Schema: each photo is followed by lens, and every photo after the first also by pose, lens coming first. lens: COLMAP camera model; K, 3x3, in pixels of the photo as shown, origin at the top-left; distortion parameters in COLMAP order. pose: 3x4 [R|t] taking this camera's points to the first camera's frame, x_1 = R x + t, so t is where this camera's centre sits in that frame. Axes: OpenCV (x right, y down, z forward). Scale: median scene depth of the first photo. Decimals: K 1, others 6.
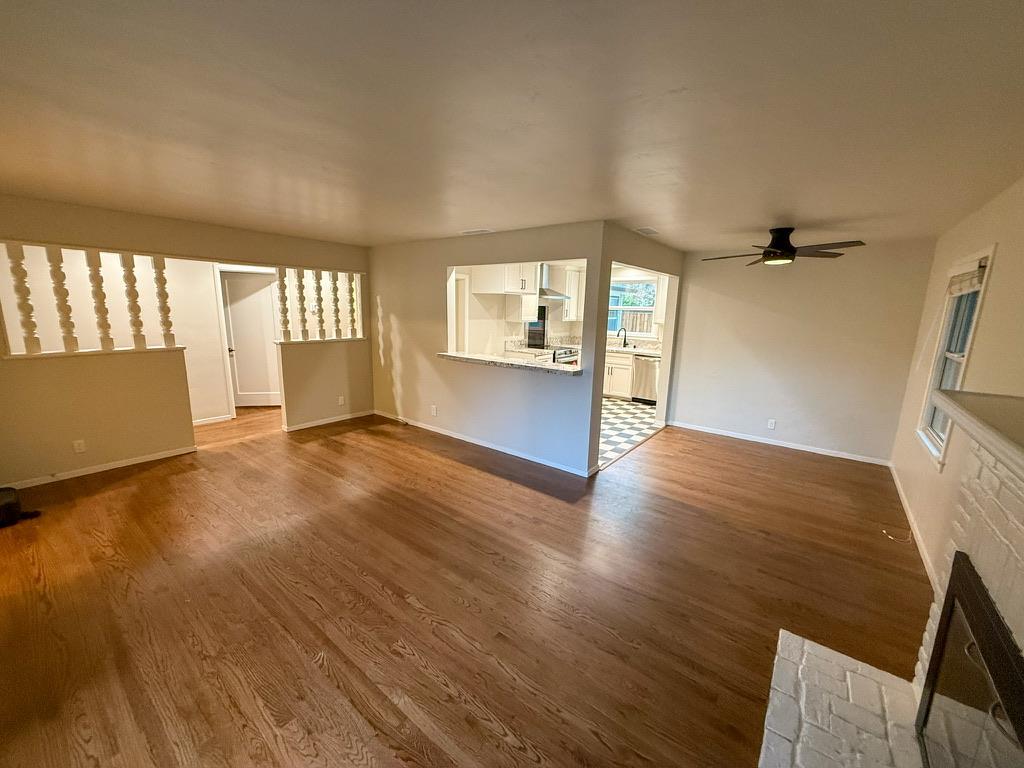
lens RADIAL K [[404.4, 0, 513.7], [0, 404.4, 382.0], [0, 0, 1]] dist [0.014527, 0.000410]
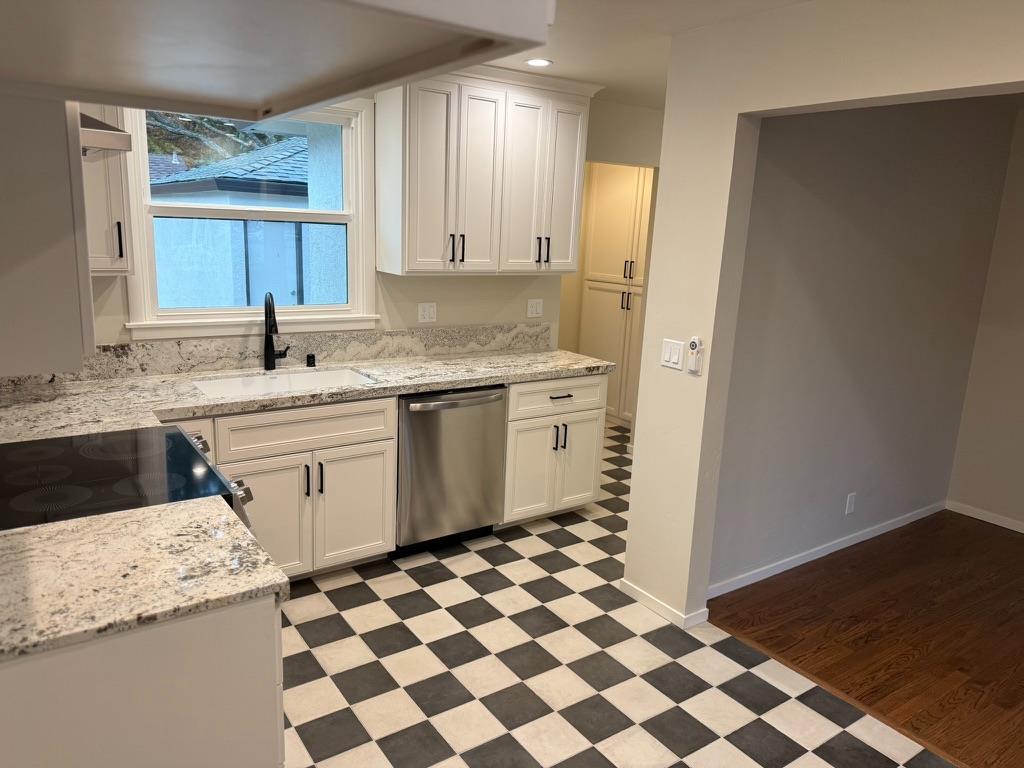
lens RADIAL K [[710.5, 0, 513.2], [0, 710.5, 376.1], [0, 0, 1]] dist [0.041897, -0.008753]
pose [[0.306053, -0.205190, 0.929639, -0.112355], [0.140099, 0.975573, 0.169205, -0.149605], [-0.941650, 0.078456, 0.327323, 0.779861]]
